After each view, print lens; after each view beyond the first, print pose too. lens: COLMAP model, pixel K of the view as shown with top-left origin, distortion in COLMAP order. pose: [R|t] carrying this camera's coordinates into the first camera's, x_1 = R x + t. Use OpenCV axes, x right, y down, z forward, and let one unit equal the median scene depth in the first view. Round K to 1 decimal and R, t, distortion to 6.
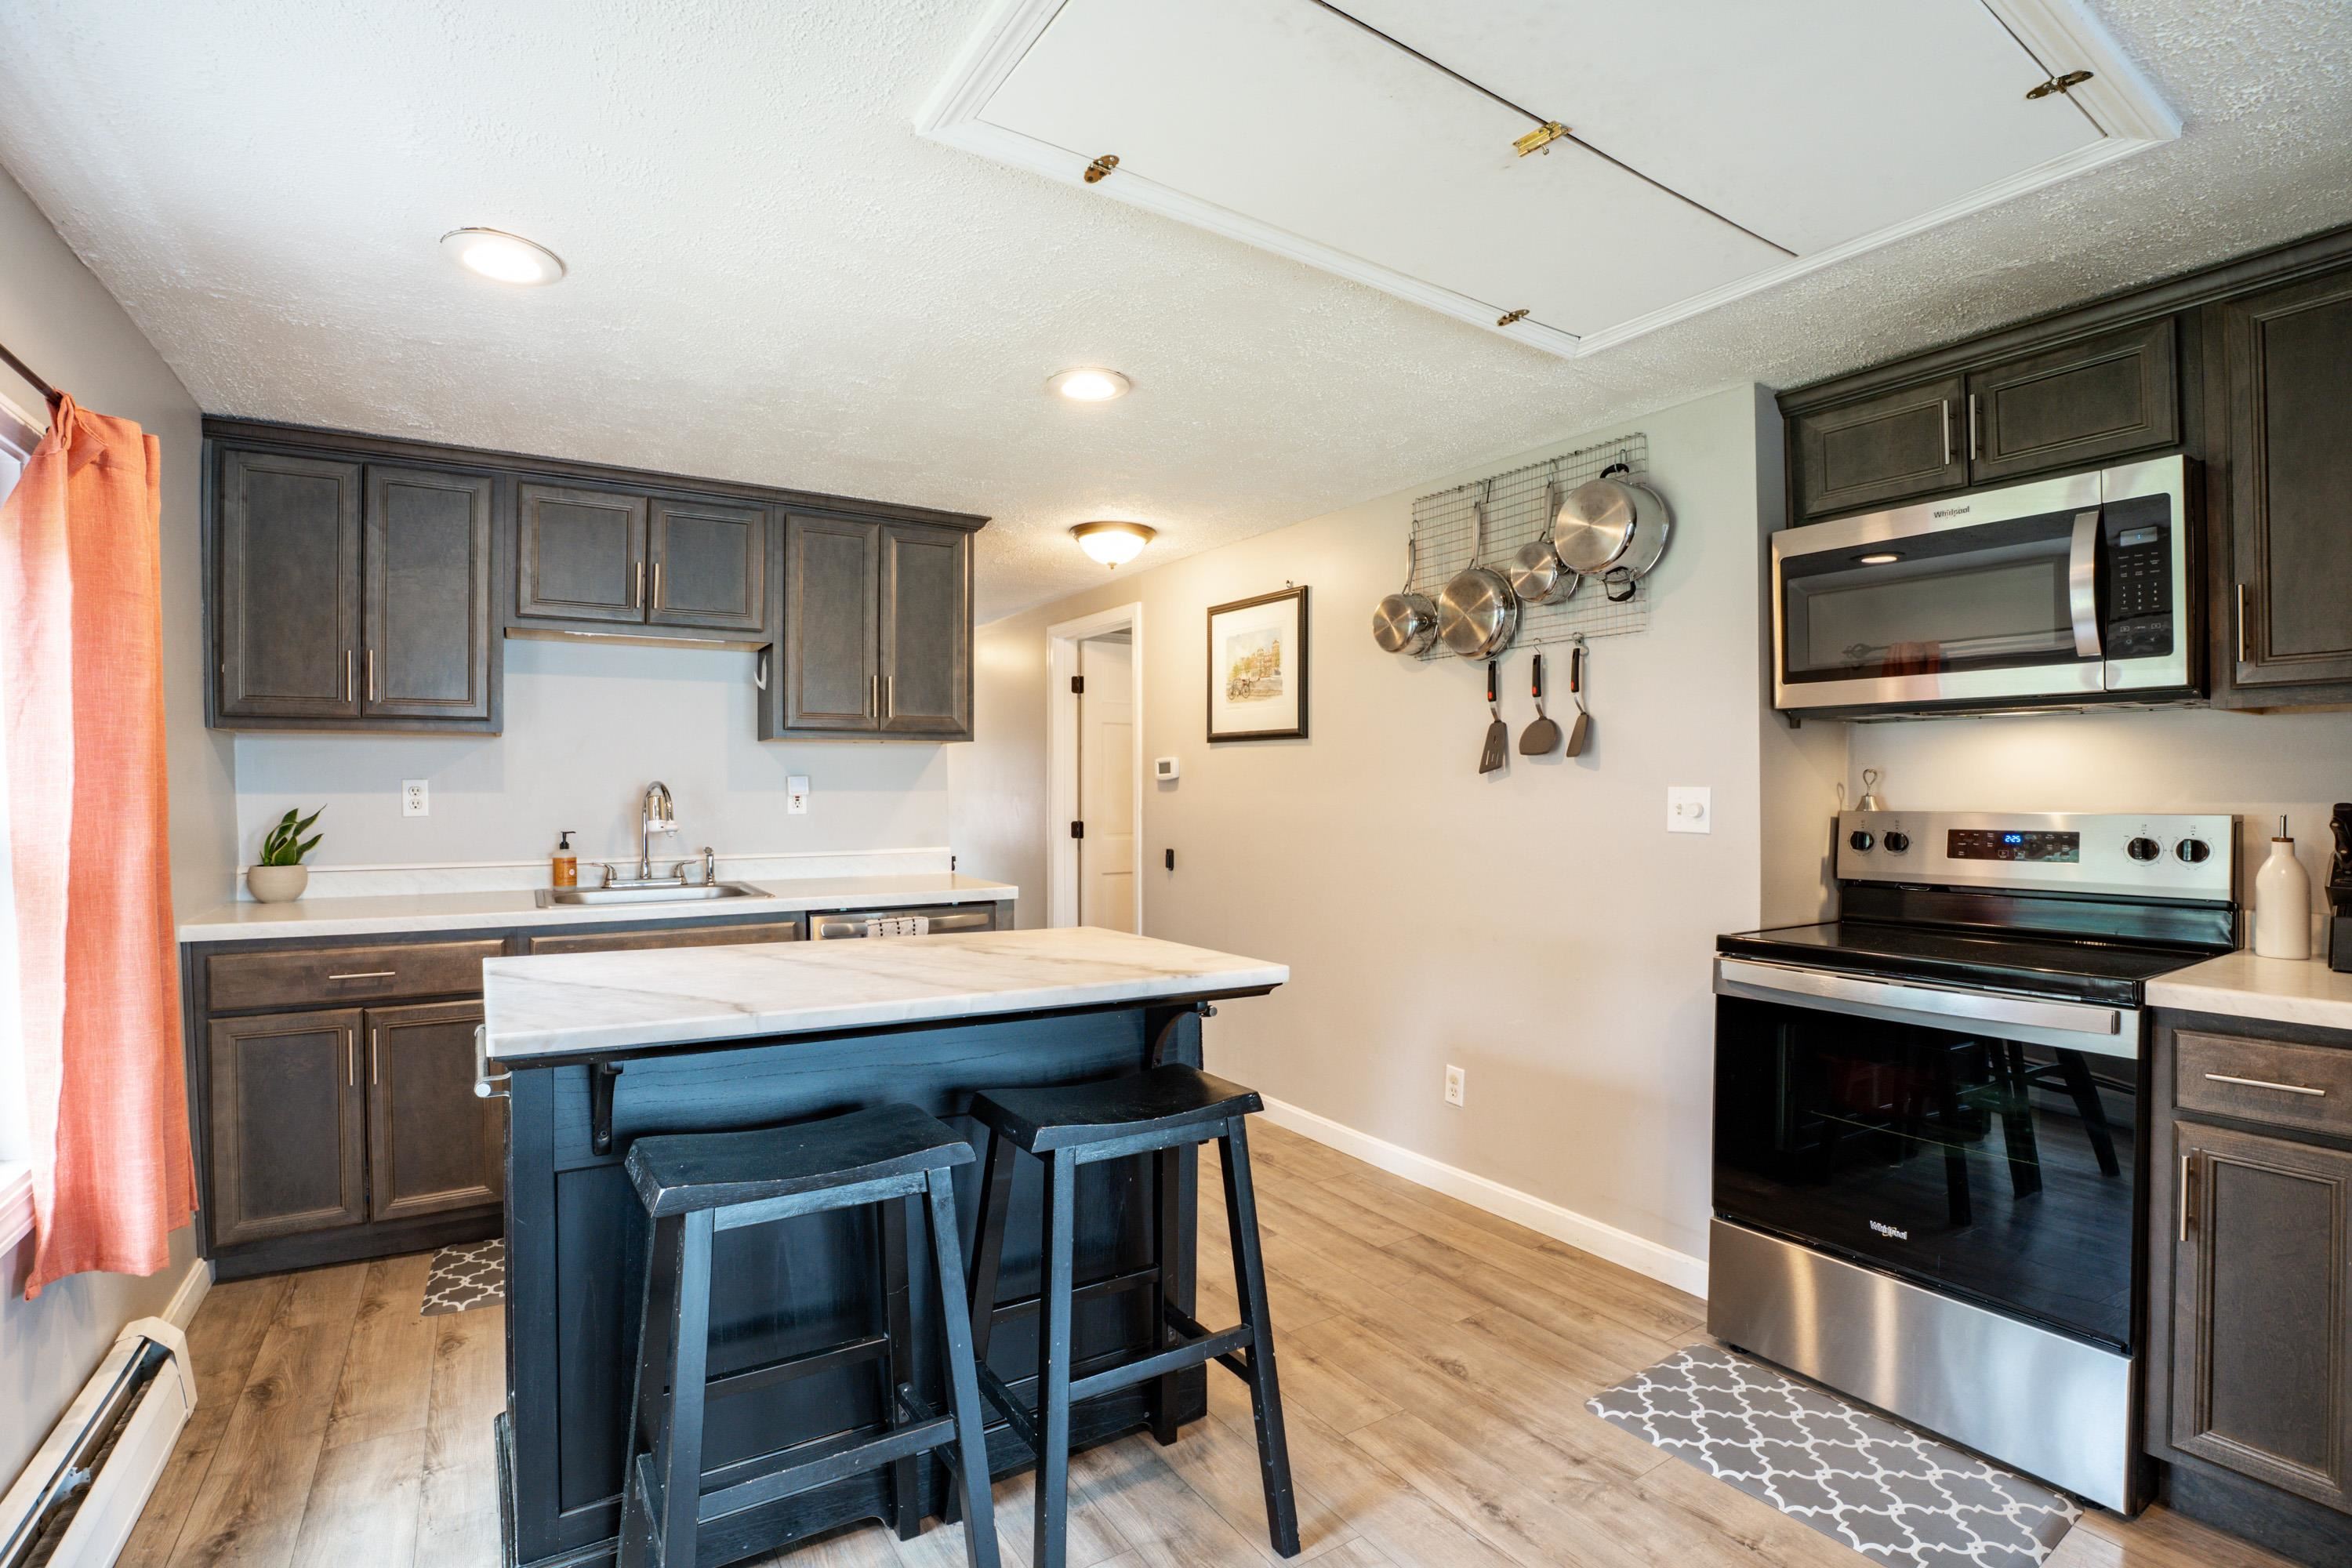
lens RADIAL K [[1085.3, 0, 1176.0], [0, 1085.3, 784.0], [0, 0, 1]] dist [-0.081964, 0.026079]
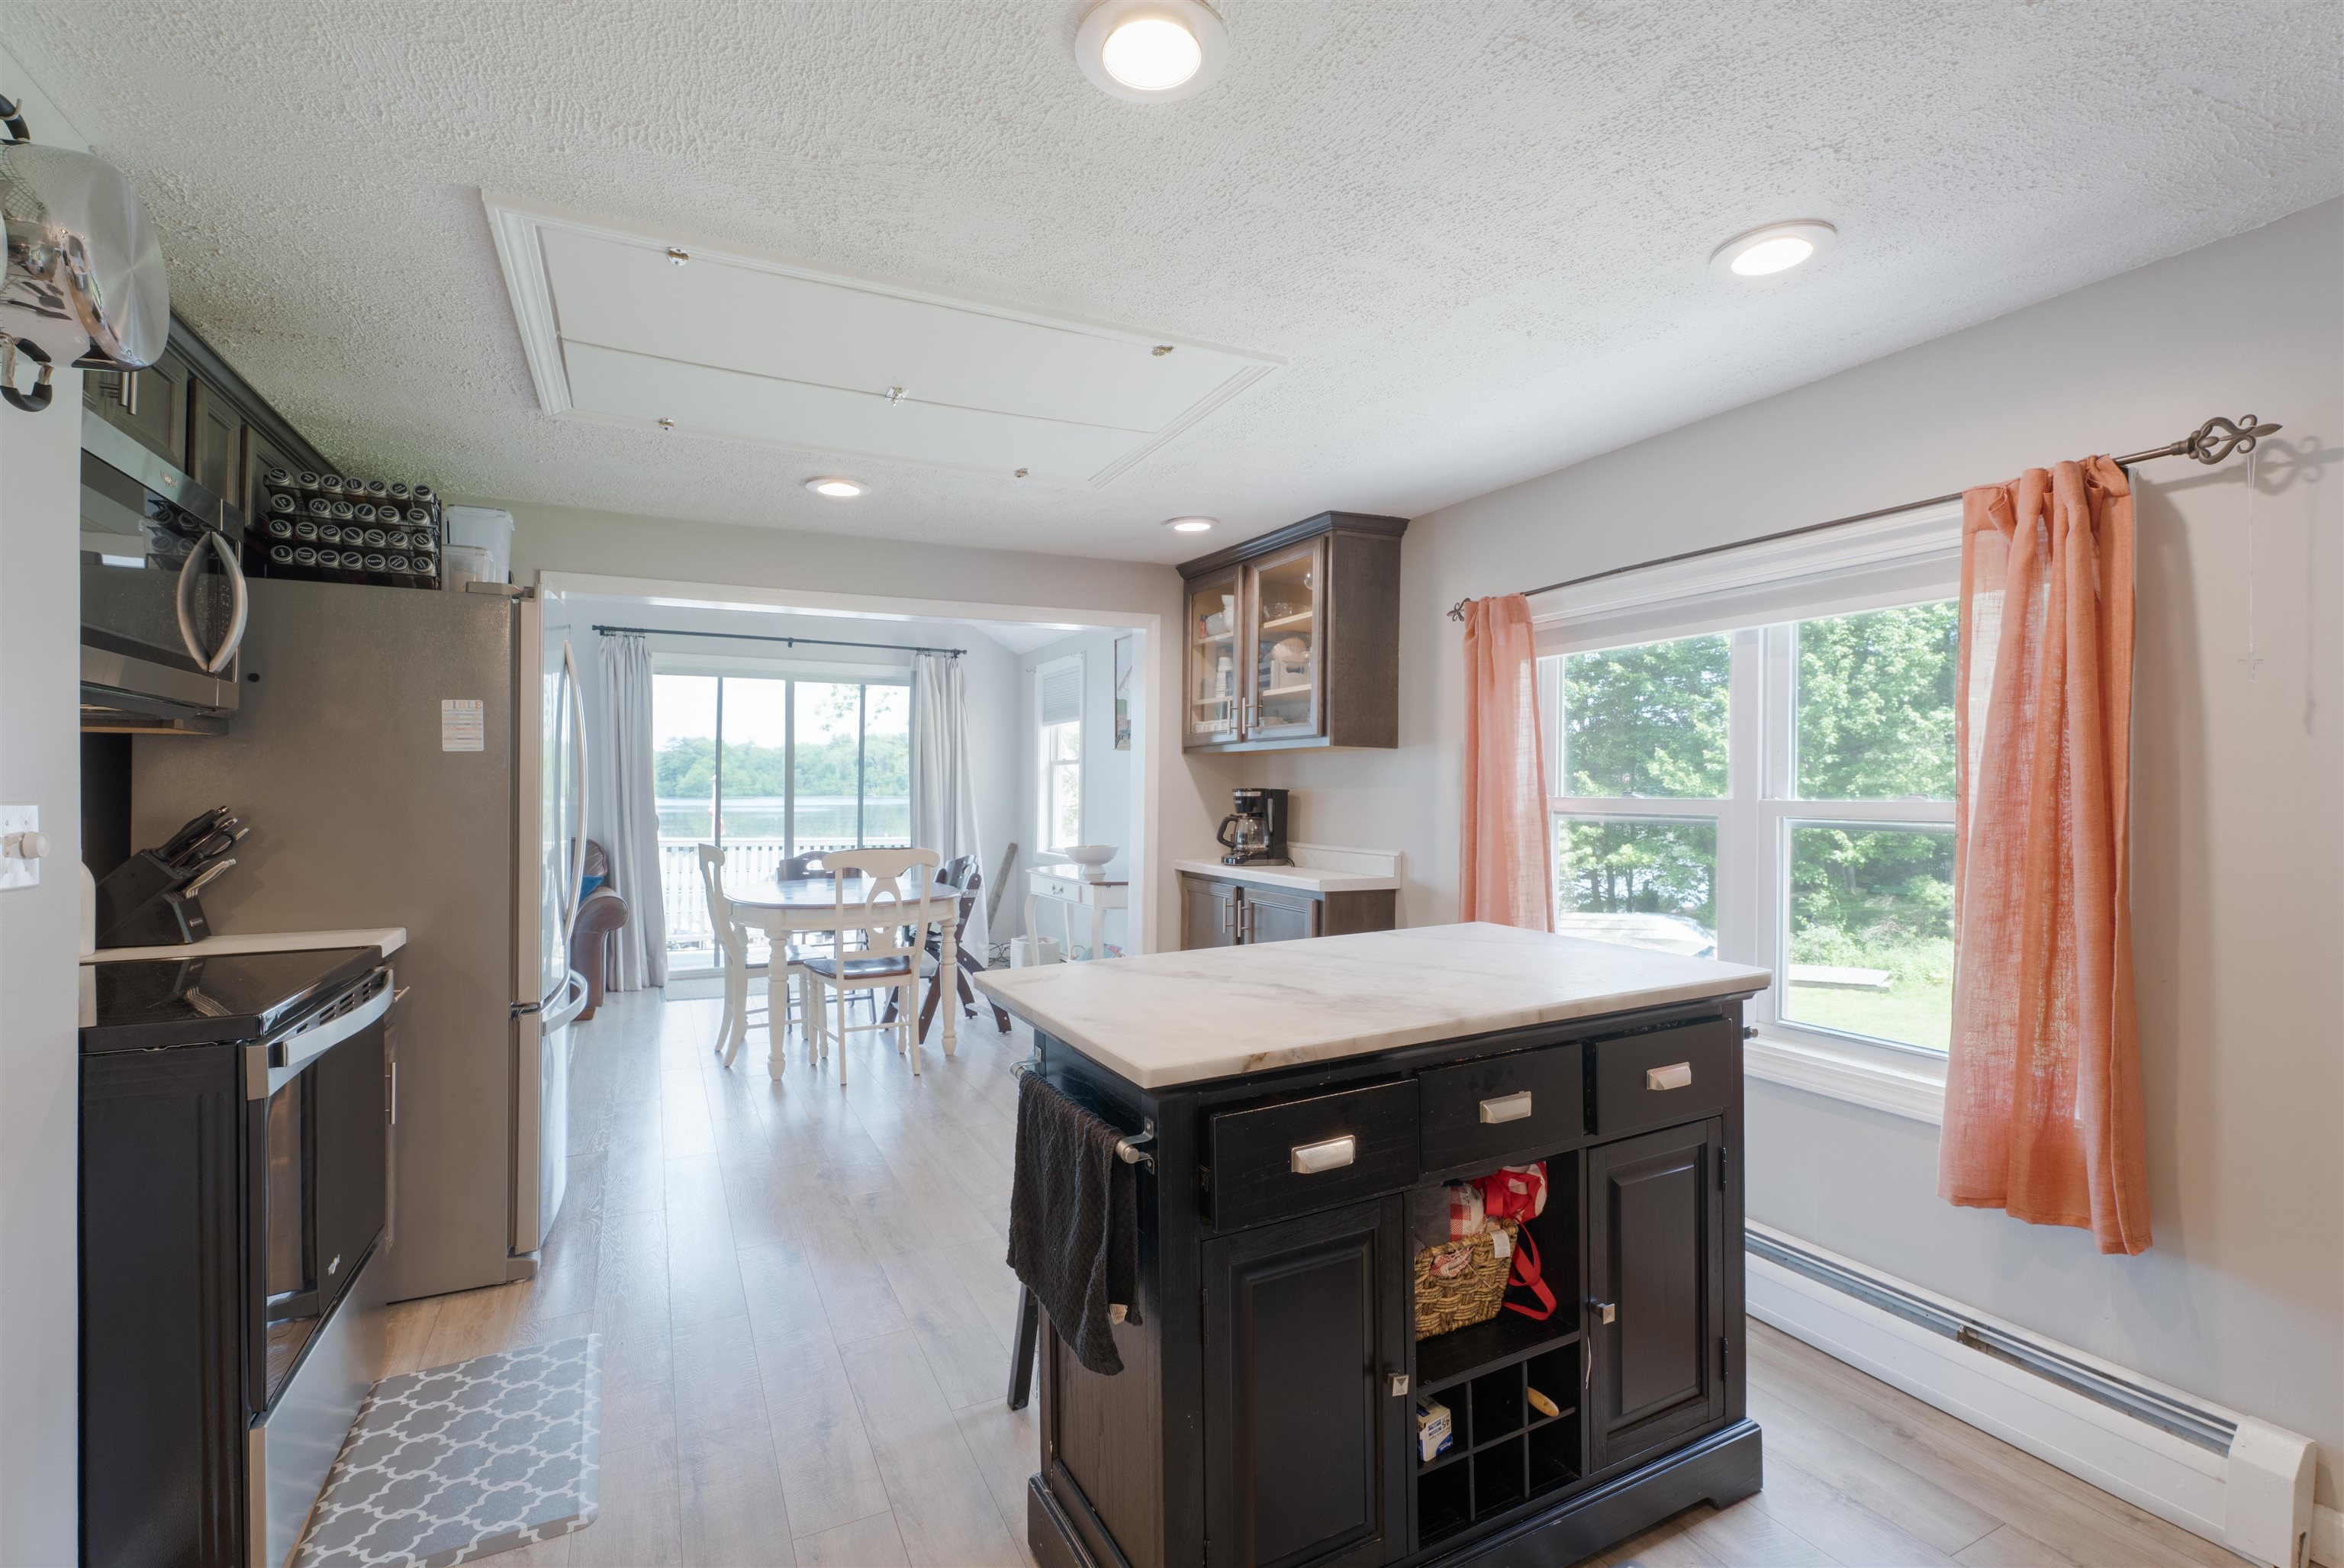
lens RADIAL K [[1056.0, 0, 1175.7], [0, 1056.0, 768.4], [0, 0, 1]] dist [0.003175, 0.000920]
pose [[-0.994050, 0.005367, 0.108796, -0.128734], [0.002931, 0.999742, -0.022542, 0.000046], [-0.108889, -0.022089, -0.993808, 1.291205]]
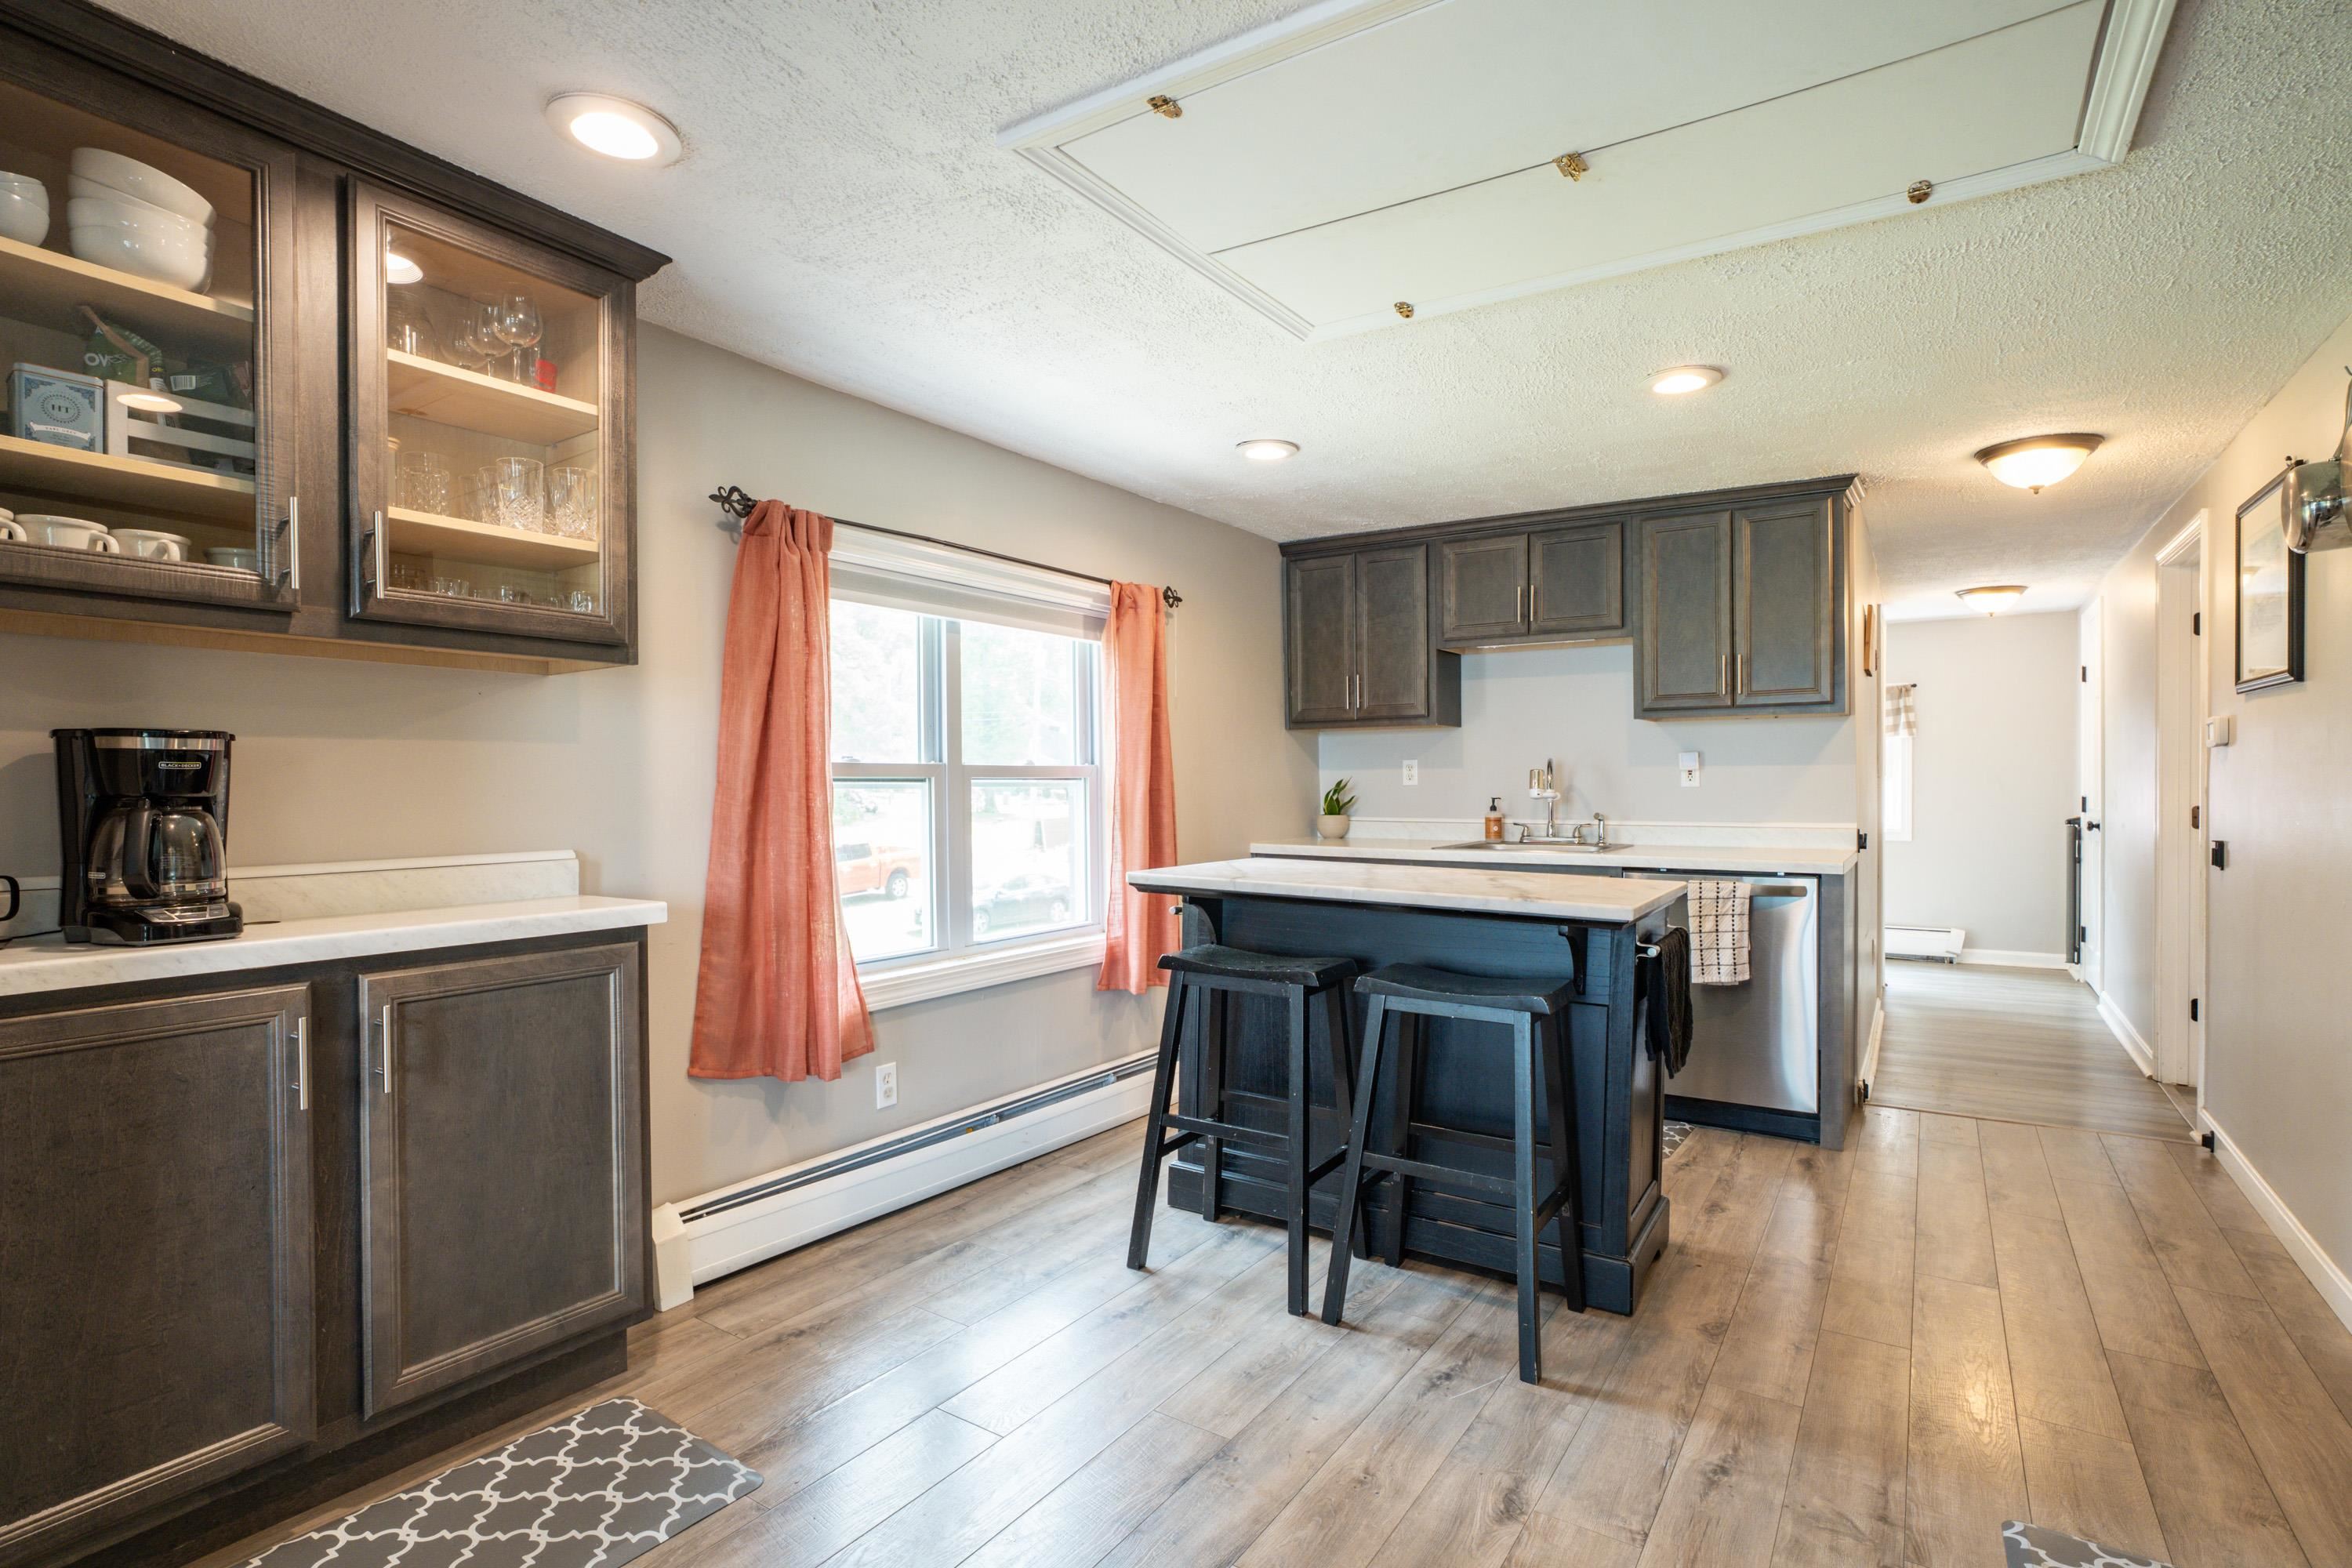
lens RADIAL K [[1173.8, 0, 1165.3], [0, 1173.8, 783.0], [0, 0, 1]] dist [-0.057342, 0.035331]
pose [[0.397415, 0.001982, -0.917637, 0.662161], [0.005419, 0.999975, 0.004507, 0.020124], [0.917623, -0.006764, 0.397395, 0.052261]]
